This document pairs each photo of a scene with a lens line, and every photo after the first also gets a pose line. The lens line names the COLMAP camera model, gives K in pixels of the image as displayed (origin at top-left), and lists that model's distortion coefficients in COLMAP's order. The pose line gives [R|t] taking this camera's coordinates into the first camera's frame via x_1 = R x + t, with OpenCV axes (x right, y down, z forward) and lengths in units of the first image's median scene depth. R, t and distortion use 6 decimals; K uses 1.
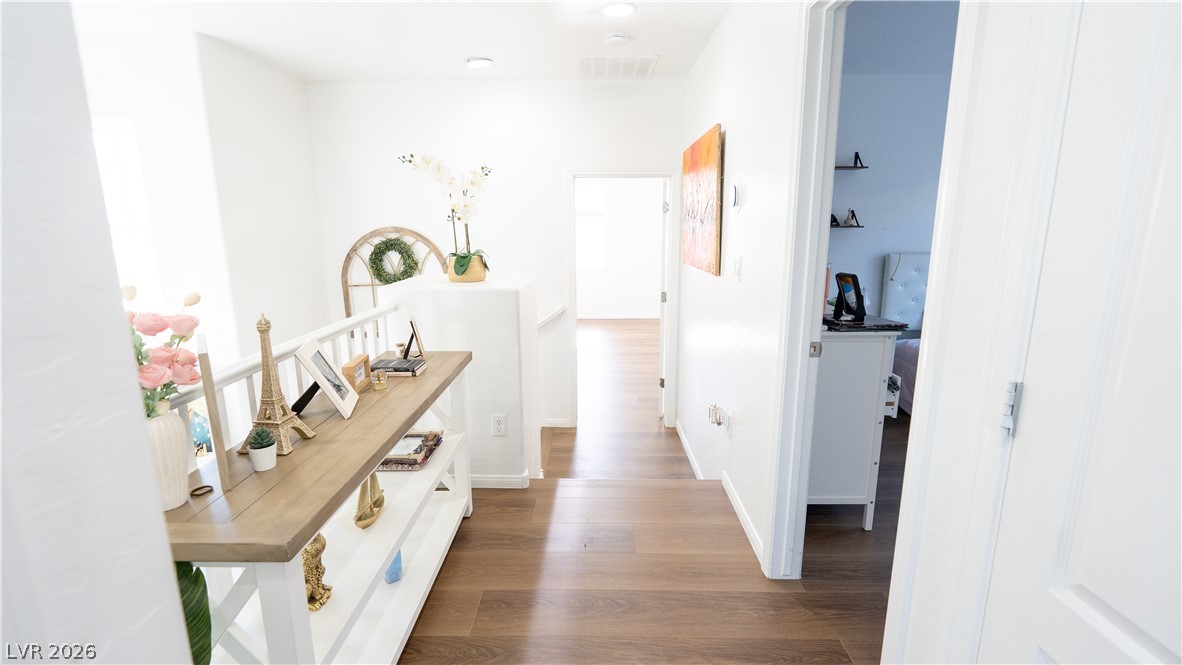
lens RADIAL K [[526.7, 0, 584.8], [0, 526.7, 327.5], [0, 0, 1]] dist [-0.010579, 0.001484]
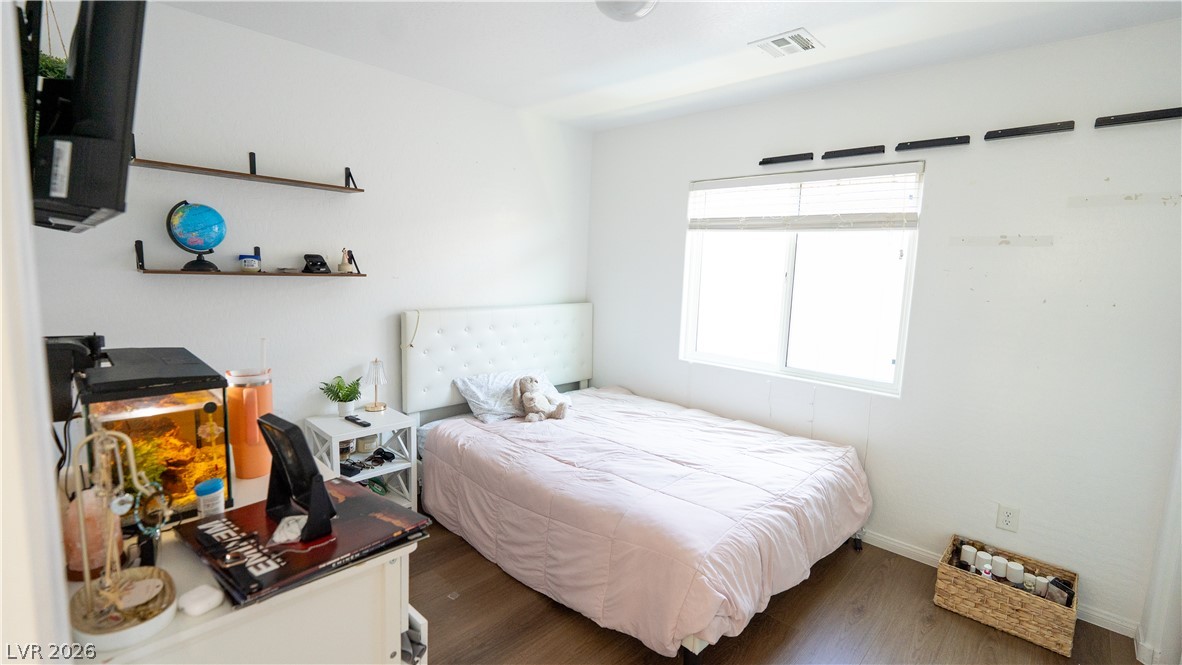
lens RADIAL K [[526.7, 0, 584.8], [0, 526.7, 327.5], [0, 0, 1]] dist [-0.010579, 0.001484]
pose [[0.678850, -0.056709, 0.732083, 0.211351], [0.100390, 0.994819, -0.016029, -0.081645], [-0.727382, 0.084375, 0.681026, 0.317175]]
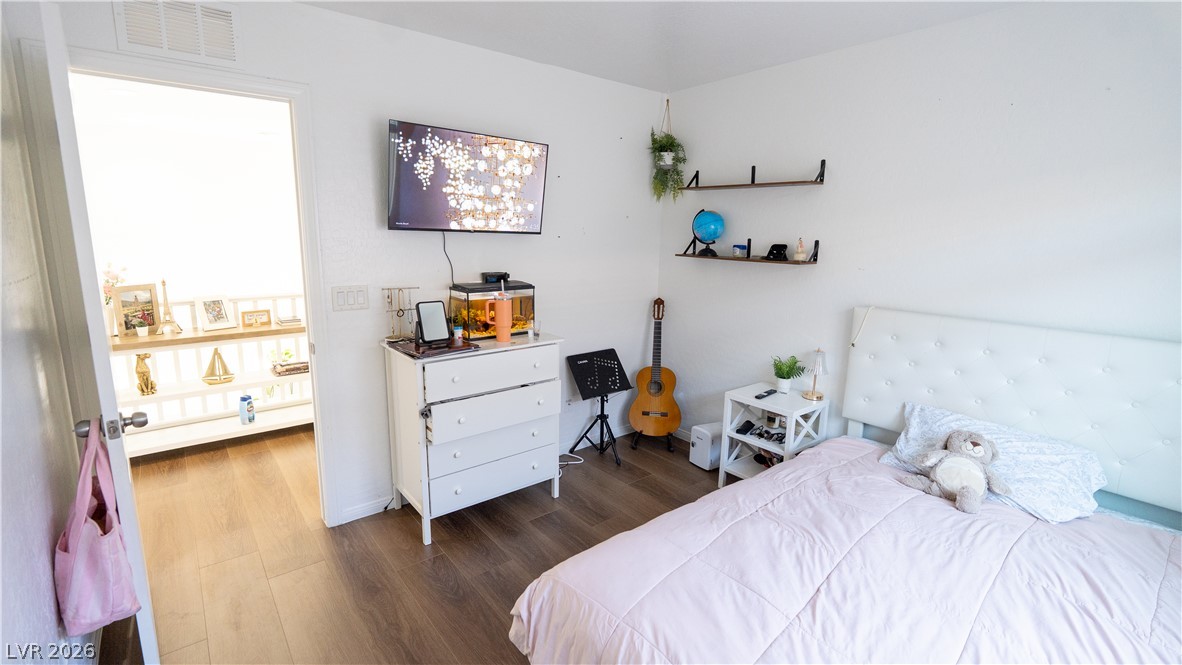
lens RADIAL K [[526.7, 0, 584.8], [0, 526.7, 327.5], [0, 0, 1]] dist [-0.010579, 0.001484]
pose [[0.638471, 0.158124, -0.753227, 0.882601], [-0.167376, 0.983771, 0.064647, -0.100401], [0.751226, 0.084797, 0.654576, 0.301116]]
